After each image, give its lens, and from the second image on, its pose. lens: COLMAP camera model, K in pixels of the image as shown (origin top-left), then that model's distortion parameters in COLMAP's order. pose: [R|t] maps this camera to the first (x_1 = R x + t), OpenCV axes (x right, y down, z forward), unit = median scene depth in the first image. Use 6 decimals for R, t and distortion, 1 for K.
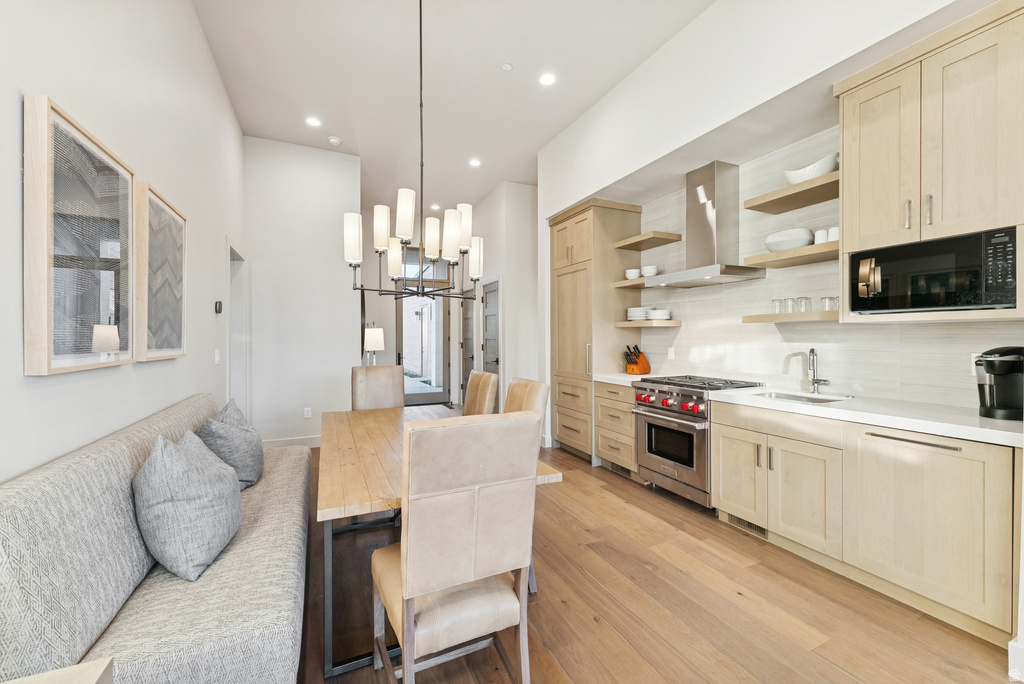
lens RADIAL K [[414.8, 0, 520.2], [0, 414.8, 336.3], [0, 0, 1]] dist [-0.001762, 0.000086]
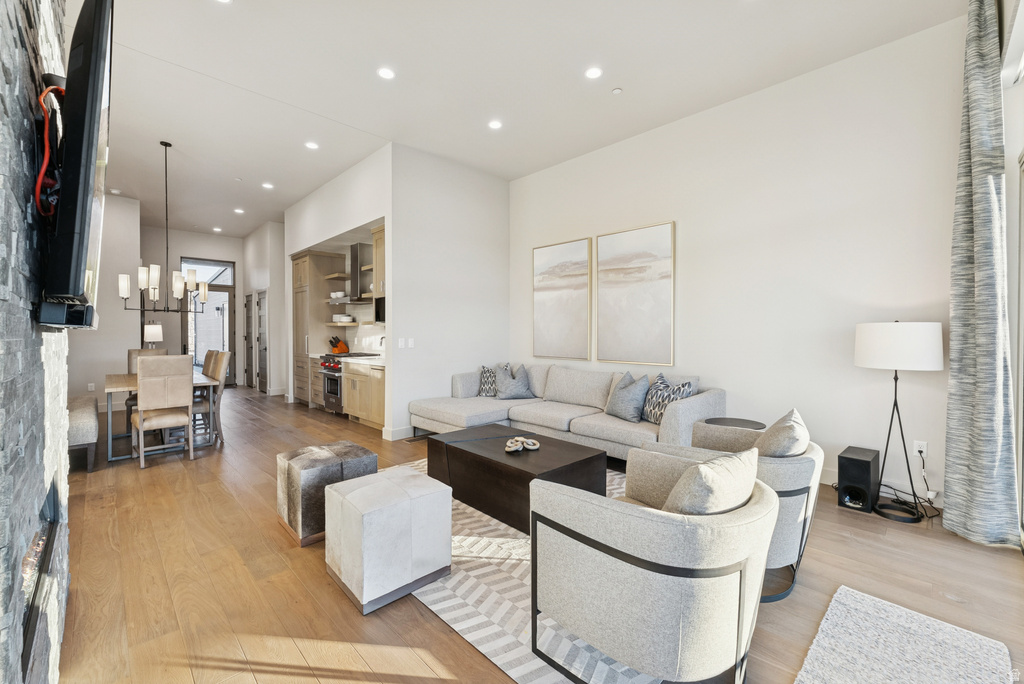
lens RADIAL K [[414.8, 0, 520.2], [0, 414.8, 336.3], [0, 0, 1]] dist [-0.001762, 0.000086]
pose [[0.941099, -0.002411, 0.338123, 0.454230], [-0.002198, 0.999910, 0.013248, -0.004669], [-0.338124, -0.013211, 0.941009, -0.971242]]
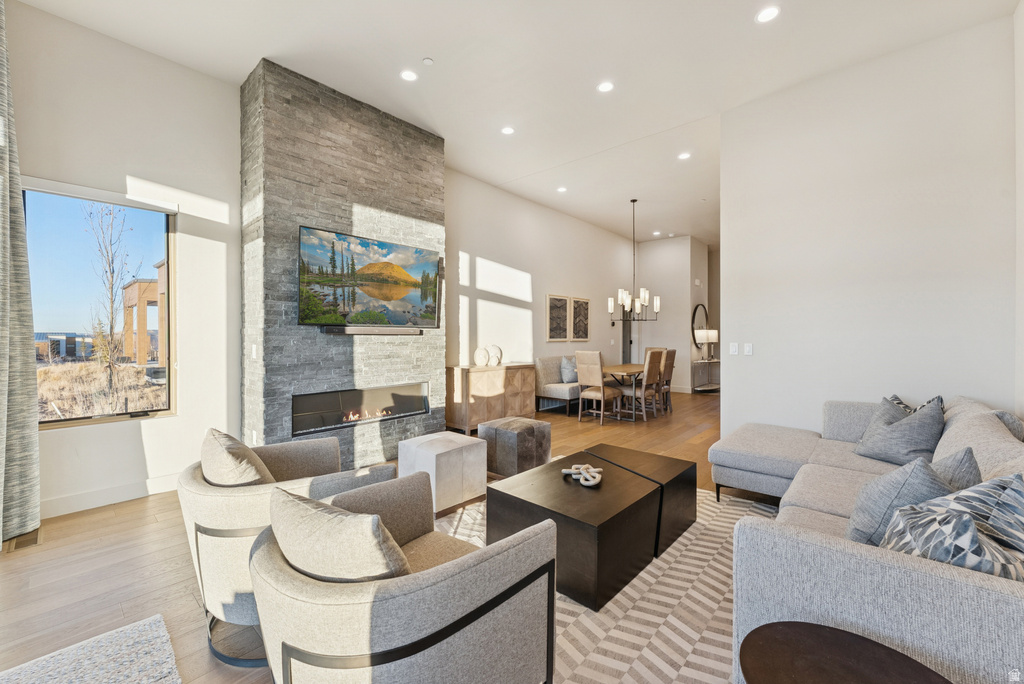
lens RADIAL K [[414.8, 0, 520.2], [0, 414.8, 336.3], [0, 0, 1]] dist [-0.001762, 0.000086]
pose [[0.407545, 0.002588, -0.913181, 1.305072], [0.002452, 0.999989, 0.003928, -0.002395], [0.913182, -0.003840, 0.407534, -0.562369]]
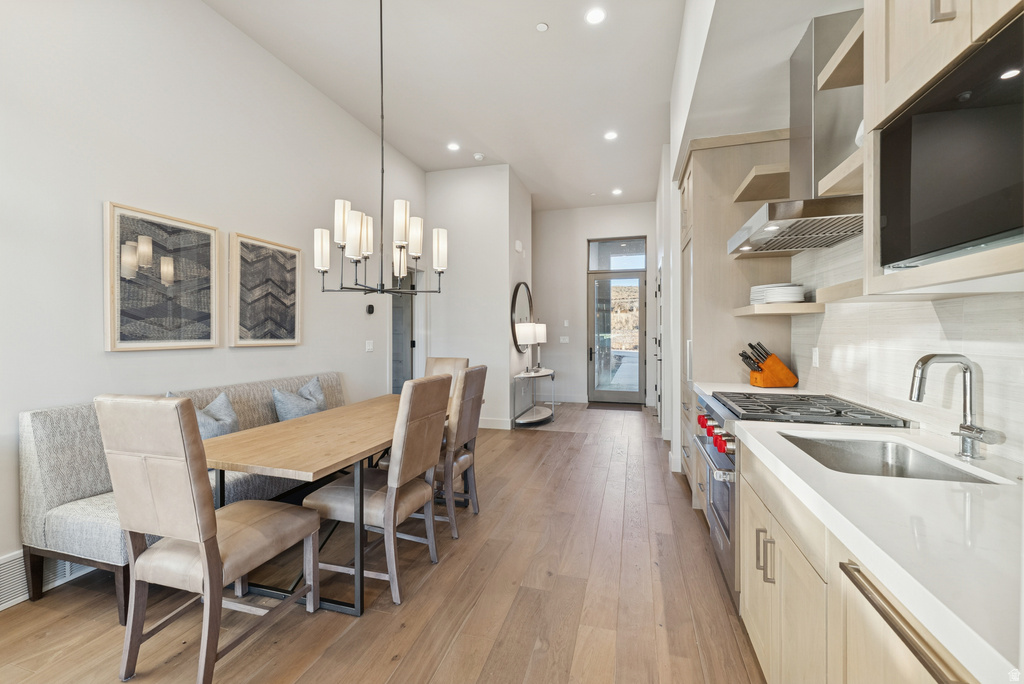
lens RADIAL K [[422.5, 0, 512.2], [0, 422.5, 333.0], [0, 0, 1]] dist [-0.001385, -0.000034]
pose [[0.745692, 0.000201, -0.666291, 0.474521], [0.001900, 0.999995, 0.002428, 0.003314], [0.666288, -0.003076, 0.745688, 0.255304]]
